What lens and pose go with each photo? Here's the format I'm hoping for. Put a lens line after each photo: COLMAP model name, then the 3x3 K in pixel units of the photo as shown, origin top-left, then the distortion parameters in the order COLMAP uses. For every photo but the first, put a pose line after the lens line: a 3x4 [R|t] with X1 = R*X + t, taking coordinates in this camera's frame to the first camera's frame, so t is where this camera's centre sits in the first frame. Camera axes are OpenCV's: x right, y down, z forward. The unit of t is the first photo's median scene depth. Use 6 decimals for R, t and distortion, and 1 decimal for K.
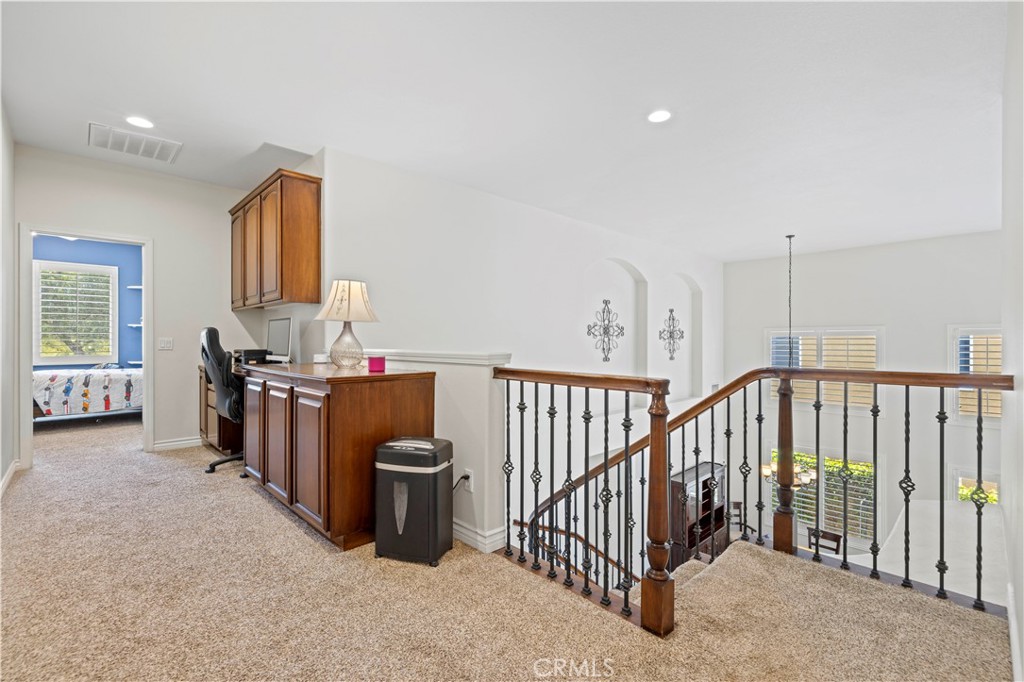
lens RADIAL K [[452.2, 0, 508.6], [0, 452.2, 342.2], [0, 0, 1]] dist [0.001592, 0.000484]
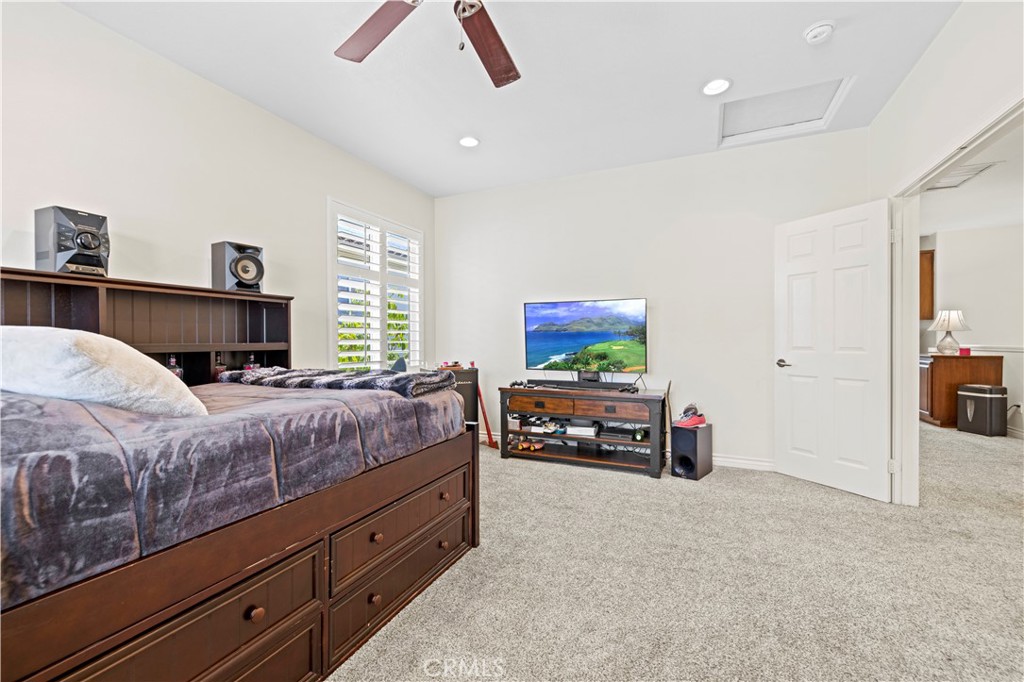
lens RADIAL K [[437.4, 0, 506.4], [0, 437.4, 342.3], [0, 0, 1]] dist [0.004811, 0.000208]
pose [[0.369473, 0.005228, -0.929227, 0.930067], [-0.001363, 0.999986, 0.005084, -0.002357], [0.929240, -0.000612, 0.369475, -1.961196]]
